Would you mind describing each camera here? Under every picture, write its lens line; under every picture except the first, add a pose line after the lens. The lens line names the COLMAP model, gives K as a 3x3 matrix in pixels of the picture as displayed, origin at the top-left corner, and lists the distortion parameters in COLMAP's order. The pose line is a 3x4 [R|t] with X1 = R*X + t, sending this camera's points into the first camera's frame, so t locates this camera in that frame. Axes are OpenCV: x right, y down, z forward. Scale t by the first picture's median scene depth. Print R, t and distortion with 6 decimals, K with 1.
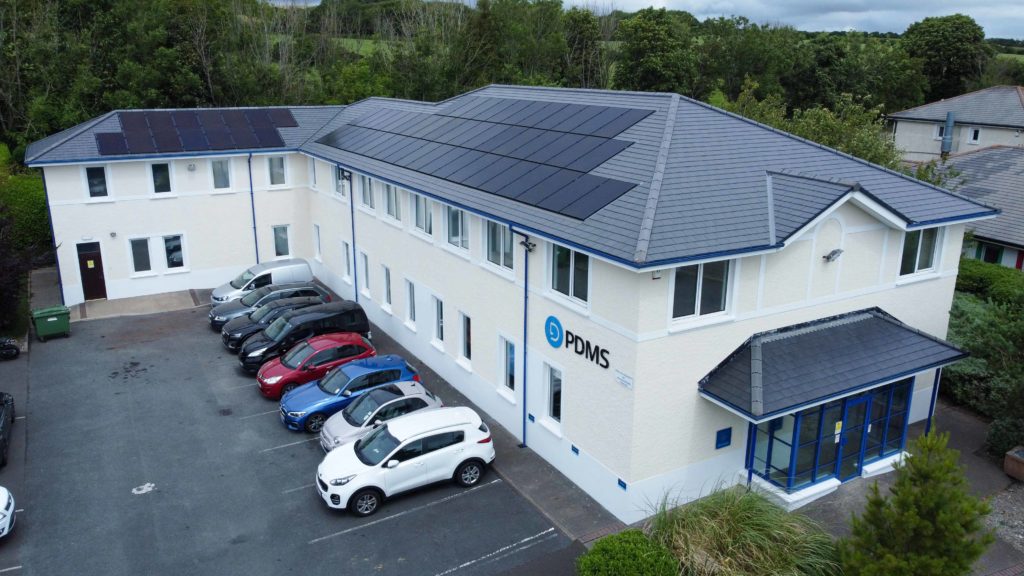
lens RADIAL K [[778.2, 0, 512.3], [0, 778.2, 289.9], [0, 0, 1]] dist [-0.002123, -0.003021]
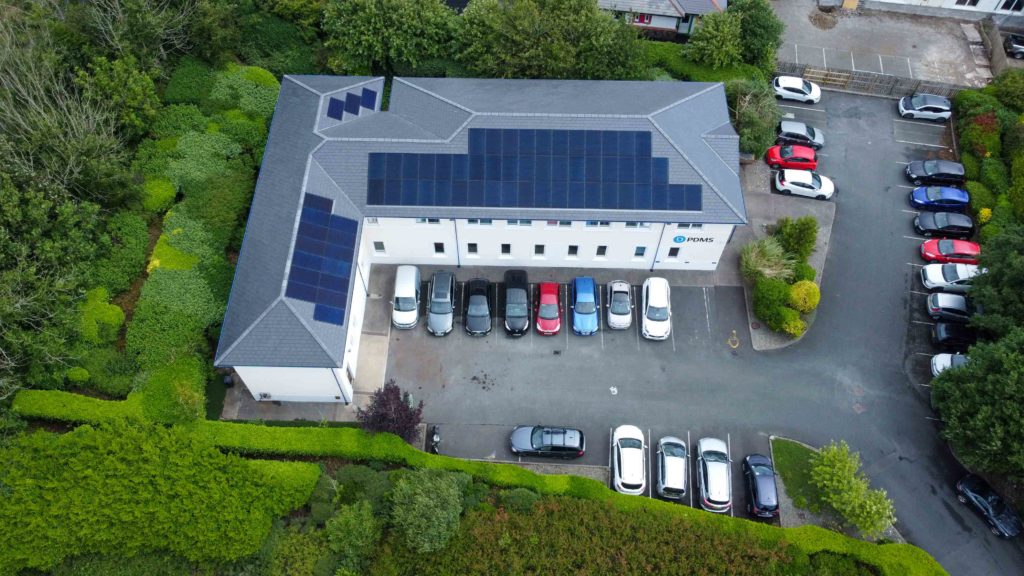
lens RADIAL K [[778.2, 0, 514.1], [0, 778.2, 288.6], [0, 0, 1]] dist [-0.002123, -0.003021]
pose [[0.519167, -0.729112, 0.445939, -1.311279], [0.235989, 0.623772, 0.745129, -1.655943], [-0.821447, -0.281610, 0.495904, 0.072560]]
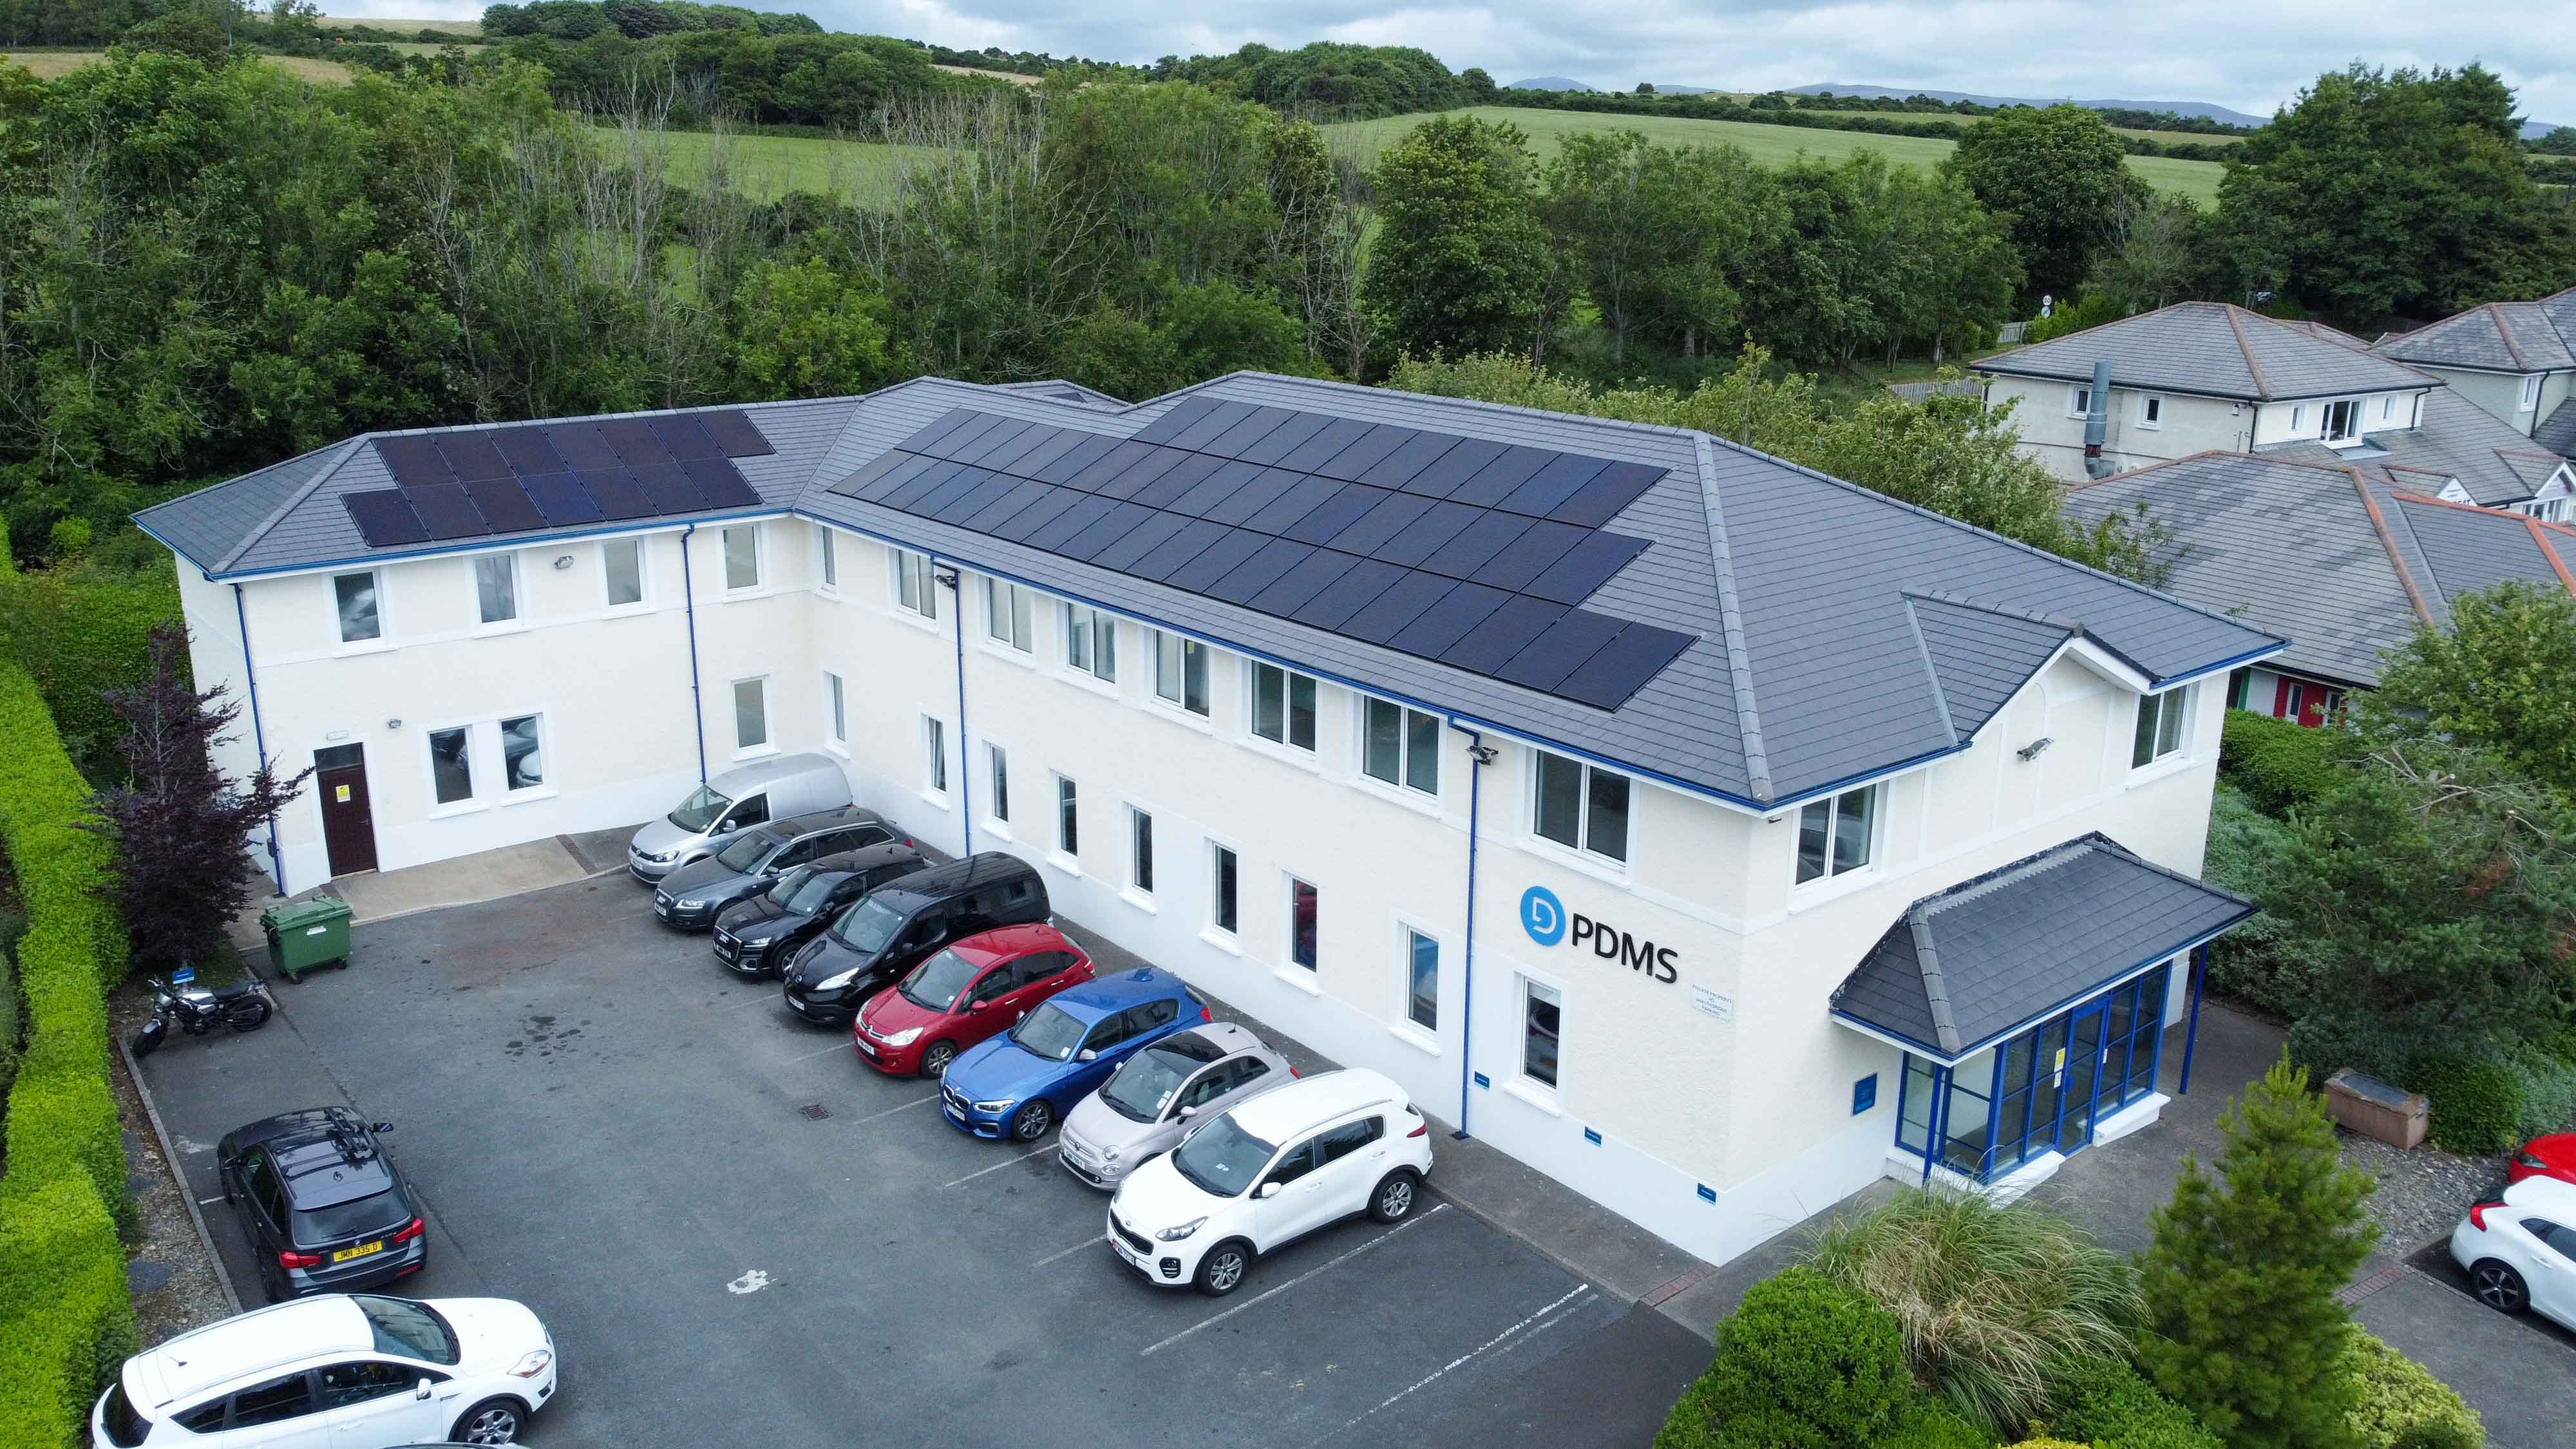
lens RADIAL K [[1957.8, 0, 1285.3], [0, 1957.8, 729.0], [0, 0, 1]] dist [-0.002123, -0.003021]
pose [[0.987646, -0.045769, 0.149868, -0.260381], [0.045472, 0.998951, 0.005415, -0.073346], [-0.149959, 0.001467, 0.988691, -0.238293]]
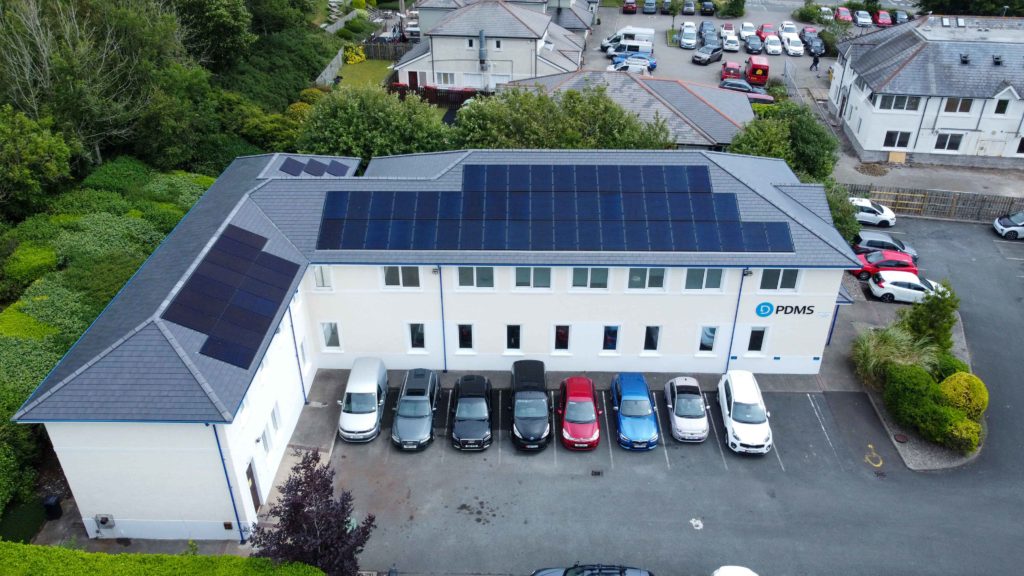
lens RADIAL K [[778.2, 0, 513.6], [0, 778.2, 288.1], [0, 0, 1]] dist [-0.002123, -0.003021]
pose [[0.516104, -0.443960, 0.732486, -1.336193], [0.242360, 0.895928, 0.372257, -0.694831], [-0.821522, -0.014598, 0.569990, 0.361507]]
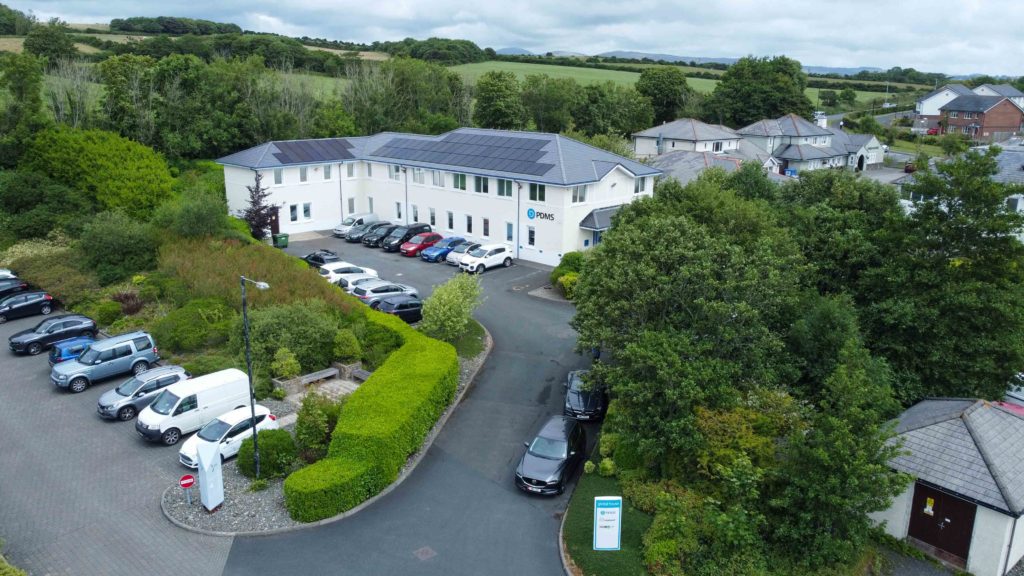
lens RADIAL K [[778.2, 0, 511.0], [0, 778.2, 288.2], [0, 0, 1]] dist [-0.002123, -0.003021]
pose [[0.960313, -0.069447, 0.270140, -0.726326], [0.074245, 0.997211, -0.007570, 0.303341], [-0.268861, 0.027326, 0.962791, -1.599320]]
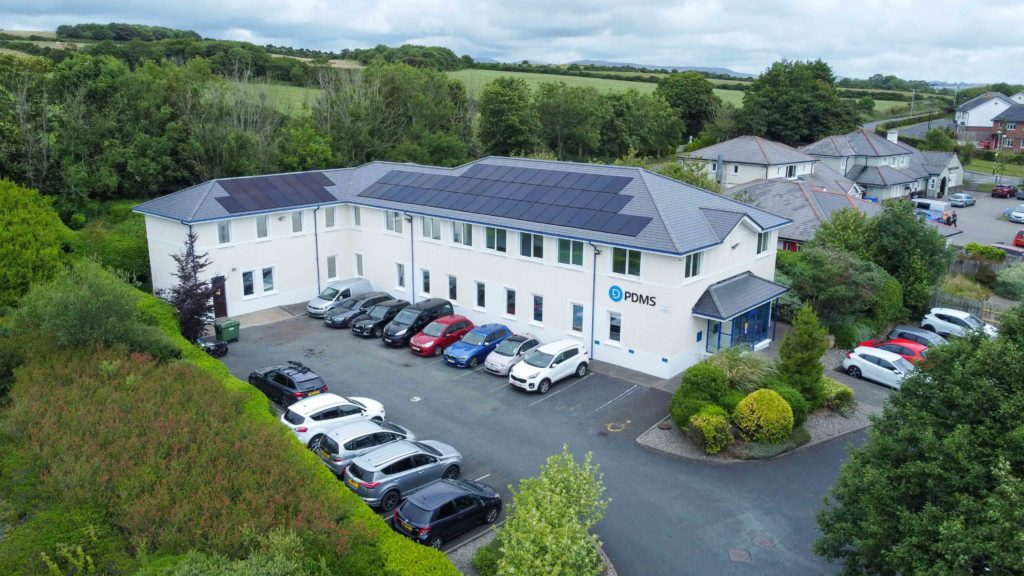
lens RADIAL K [[778.2, 0, 511.6], [0, 778.2, 290.4], [0, 0, 1]] dist [-0.002123, -0.003021]
pose [[0.948075, -0.080626, 0.307659, -0.675271], [0.088892, 0.995957, -0.012922, 0.039881], [-0.305373, 0.039600, 0.951409, -0.674812]]
